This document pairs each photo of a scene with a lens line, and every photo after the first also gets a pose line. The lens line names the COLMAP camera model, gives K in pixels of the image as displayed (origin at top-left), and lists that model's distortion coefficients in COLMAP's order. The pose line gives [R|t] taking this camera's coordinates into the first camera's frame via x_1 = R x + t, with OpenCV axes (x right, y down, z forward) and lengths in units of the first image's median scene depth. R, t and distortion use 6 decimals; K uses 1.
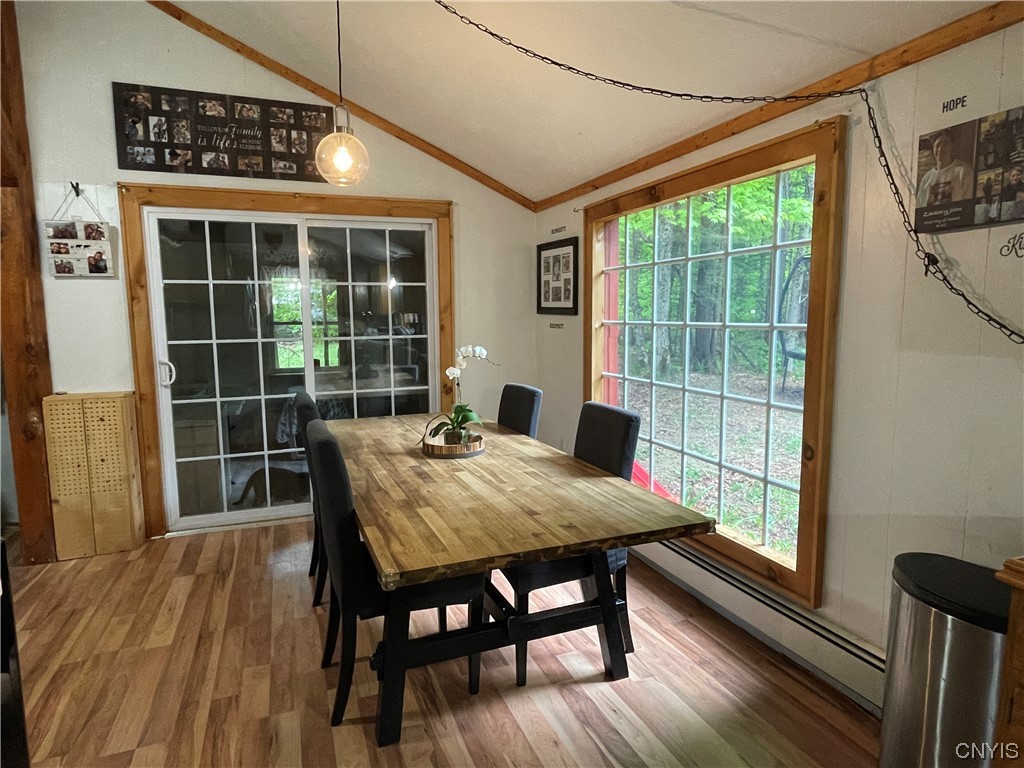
lens RADIAL K [[590.2, 0, 515.8], [0, 590.2, 383.2], [0, 0, 1]] dist [-0.004051, 0.001055]
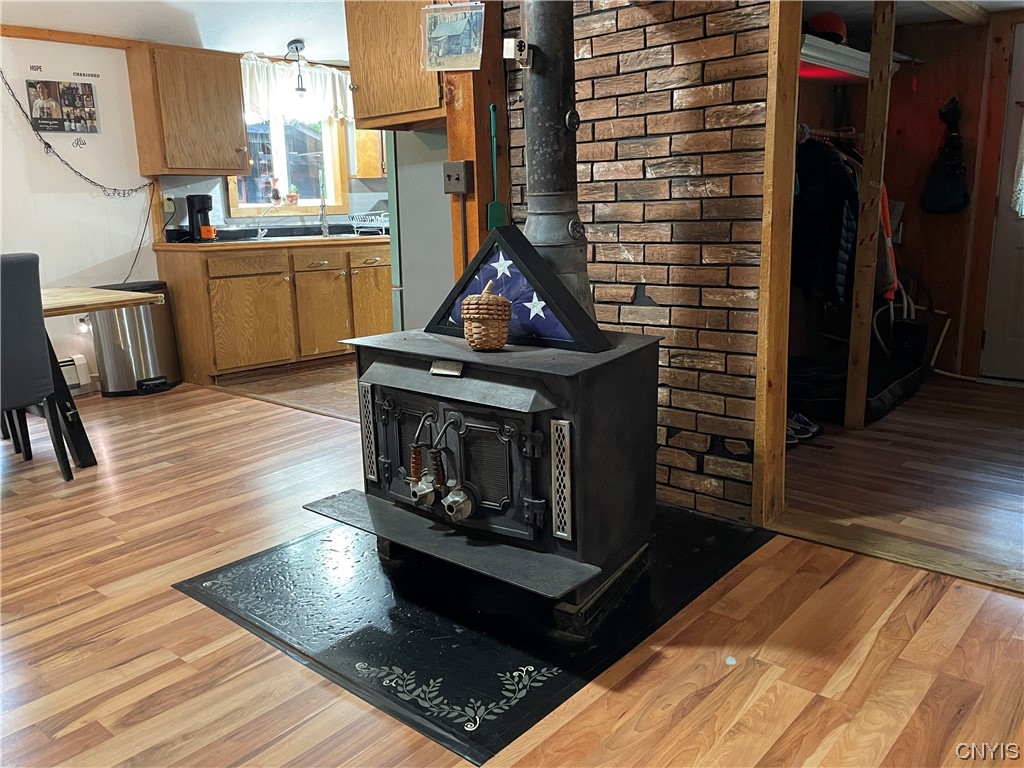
lens RADIAL K [[838.7, 0, 512.3], [0, 838.7, 379.5], [0, 0, 1]] dist [0.076727, -0.082037]
pose [[-0.455630, -0.172024, 0.873389, -1.281019], [0.134109, 0.956686, 0.258393, 0.006940], [-0.880009, 0.234861, -0.412825, 0.472982]]
